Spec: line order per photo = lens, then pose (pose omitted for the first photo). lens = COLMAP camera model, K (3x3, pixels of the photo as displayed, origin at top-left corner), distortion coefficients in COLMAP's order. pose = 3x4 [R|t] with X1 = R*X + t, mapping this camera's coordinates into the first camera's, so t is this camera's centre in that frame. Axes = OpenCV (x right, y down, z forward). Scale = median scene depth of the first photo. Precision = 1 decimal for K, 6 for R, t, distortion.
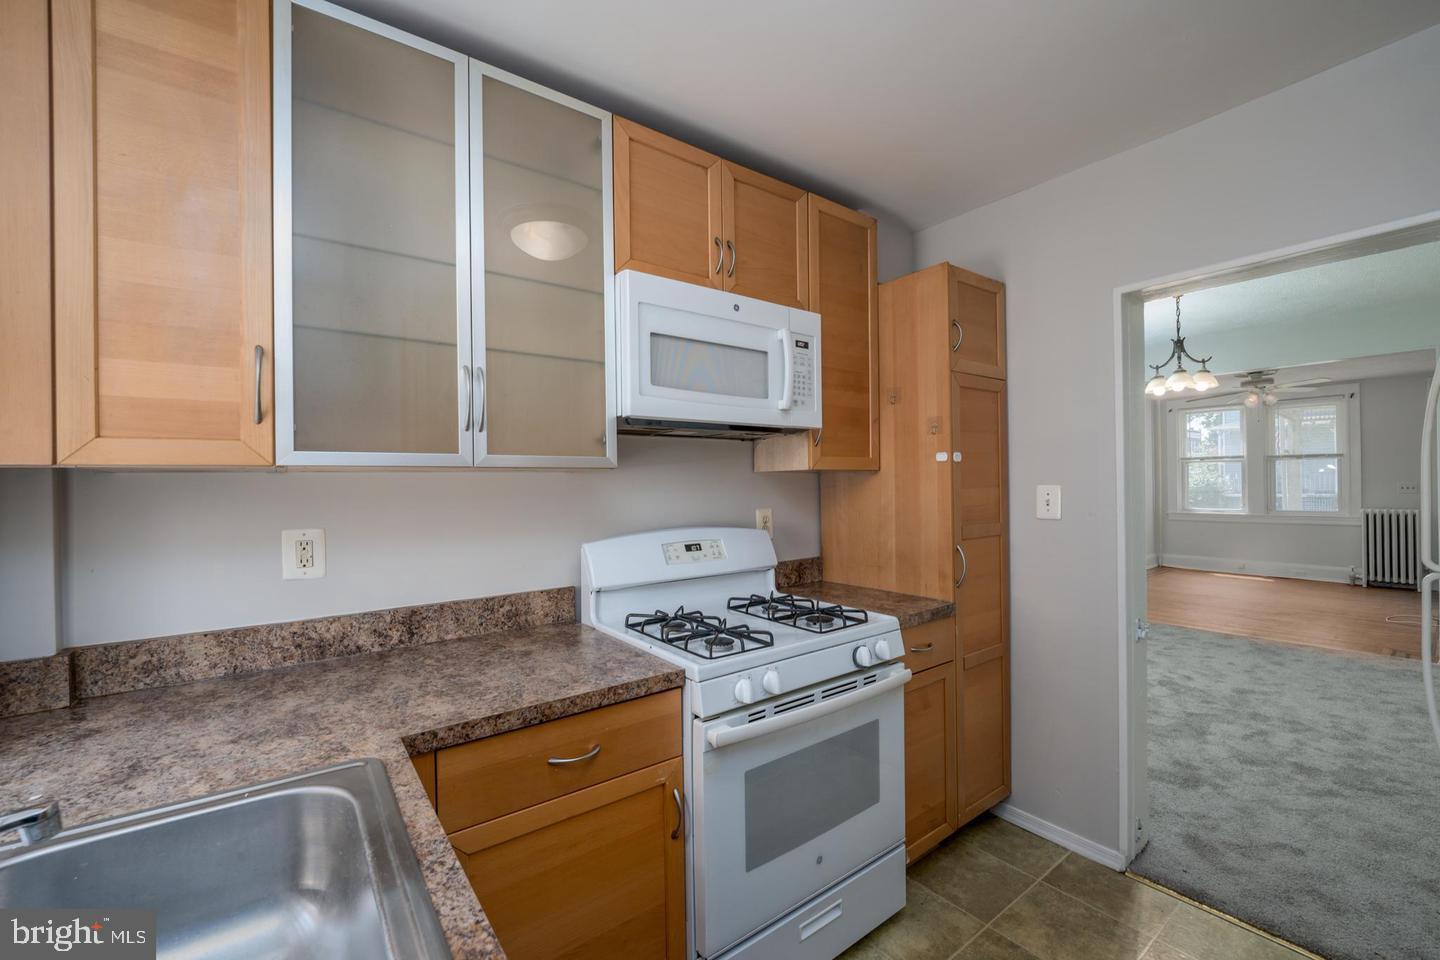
lens RADIAL K [[597.1, 0, 724.7], [0, 597.1, 485.1], [0, 0, 1]] dist [-0.002271, -0.002414]
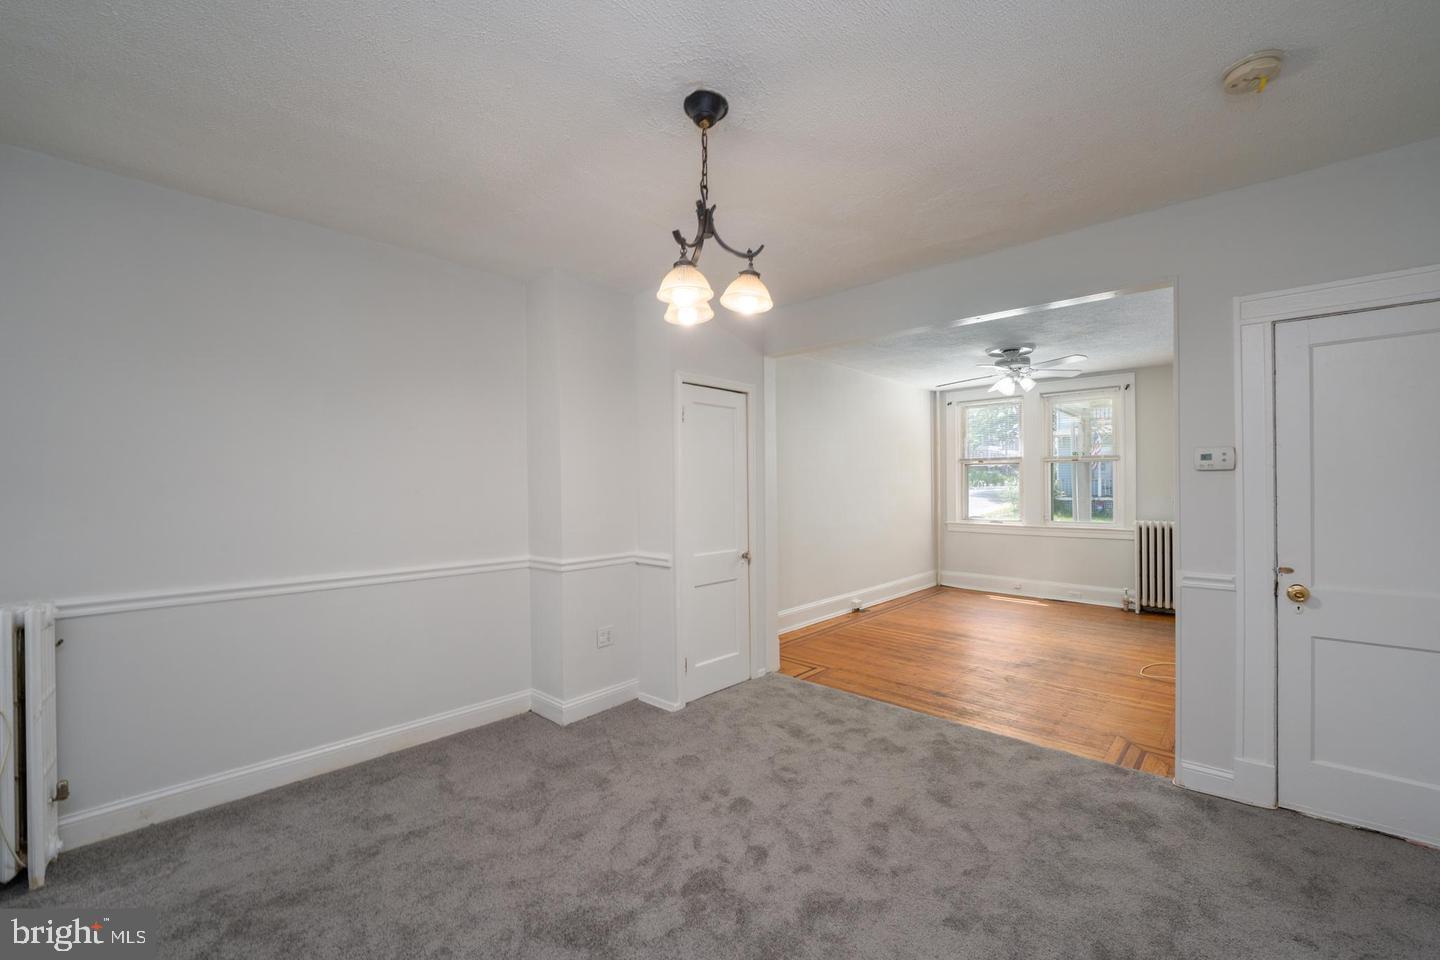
lens RADIAL K [[597.1, 0, 721.6], [0, 597.1, 484.0], [0, 0, 1]] dist [-0.002271, -0.002414]
pose [[0.986908, 0.006628, 0.161149, 0.355110], [-0.006371, 0.999977, -0.002112, -0.006396], [-0.161159, 0.001057, 0.986928, 0.256725]]
